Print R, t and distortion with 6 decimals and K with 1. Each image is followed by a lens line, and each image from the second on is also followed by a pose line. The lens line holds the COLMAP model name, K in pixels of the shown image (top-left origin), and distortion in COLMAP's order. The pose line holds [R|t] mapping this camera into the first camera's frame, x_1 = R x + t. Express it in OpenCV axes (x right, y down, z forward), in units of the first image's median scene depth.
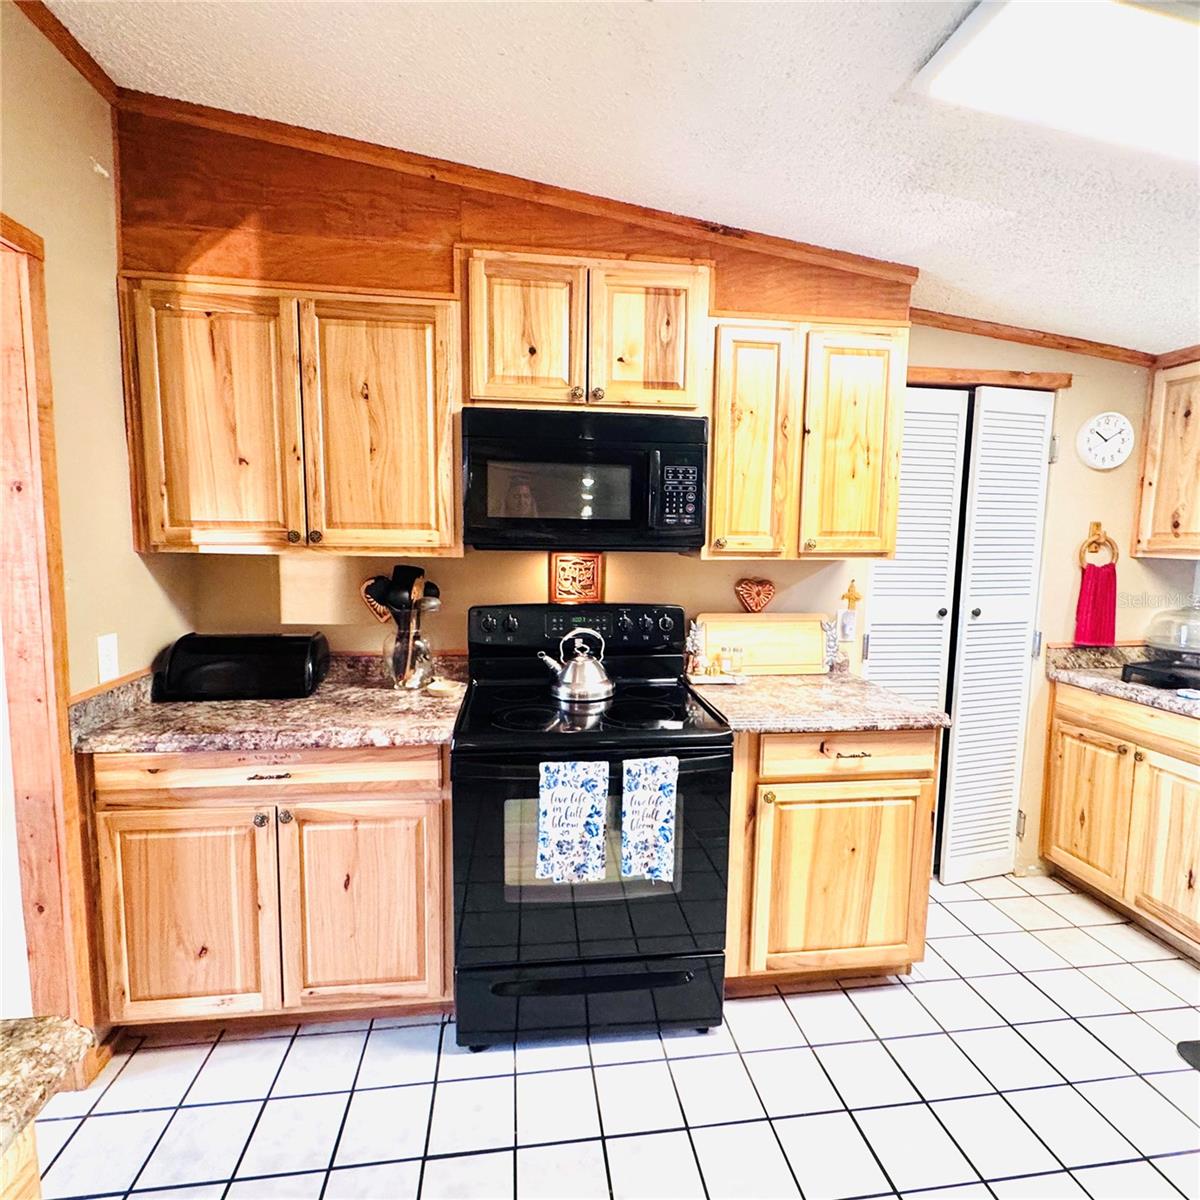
lens RADIAL K [[638.6, 0, 600.5], [0, 638.6, 598.7], [0, 0, 1]] dist [-0.004368, 0.001640]
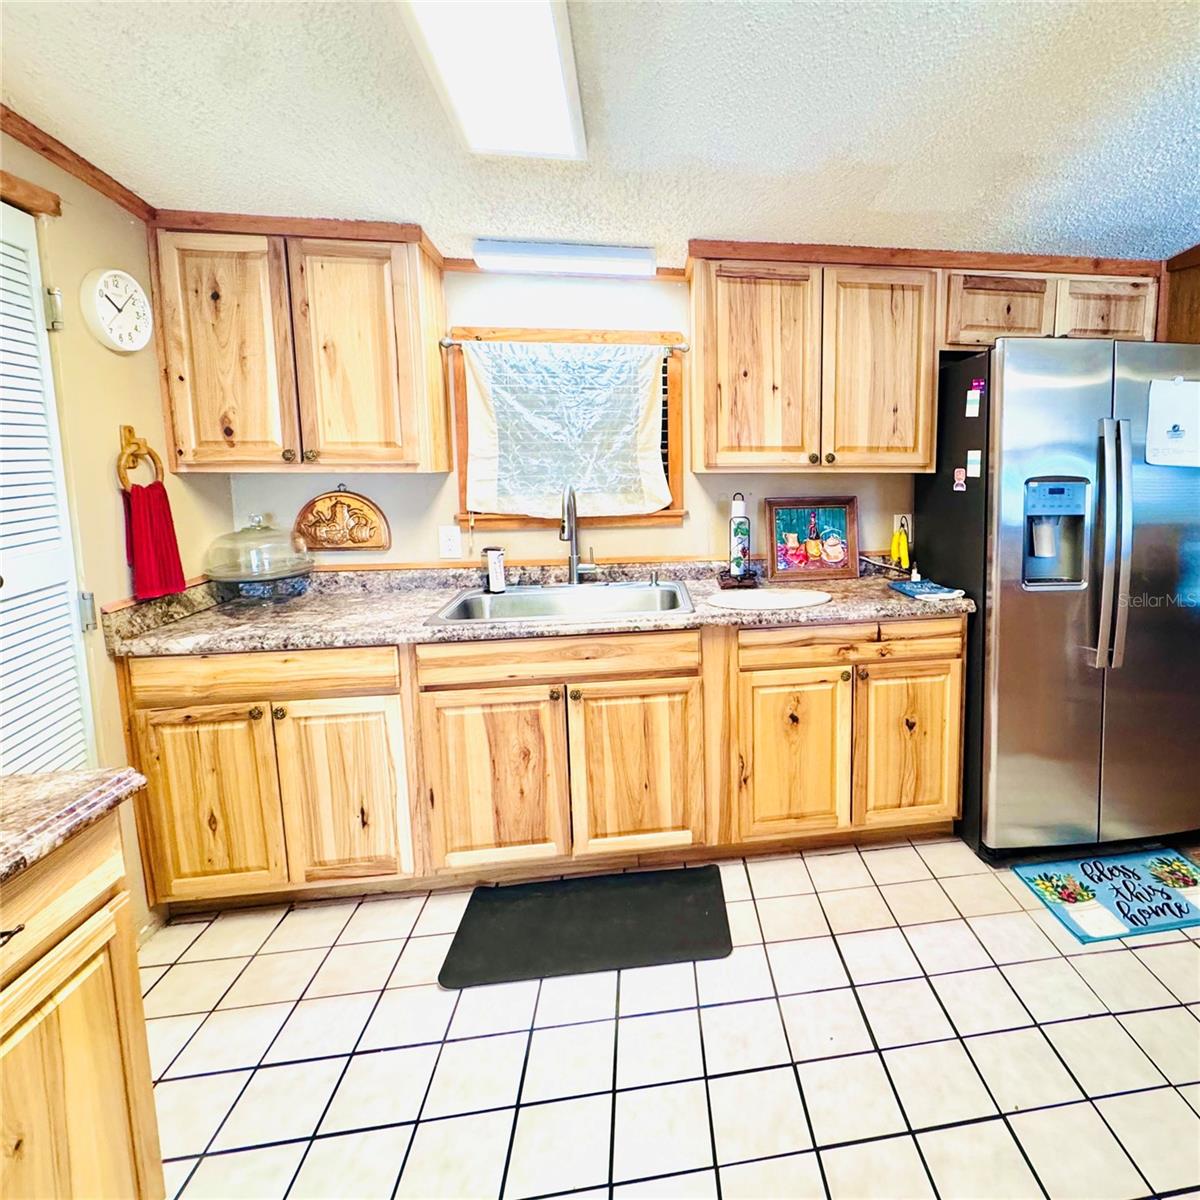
lens RADIAL K [[700.1, 0, 760.7], [0, 700.1, 538.9], [0, 0, 1]] dist [-0.005407, 0.000236]
pose [[-0.043487, -0.133495, 0.990095, -0.042297], [0.097776, 0.985706, 0.137198, -0.034077], [-0.994258, 0.102774, -0.029813, 0.342787]]
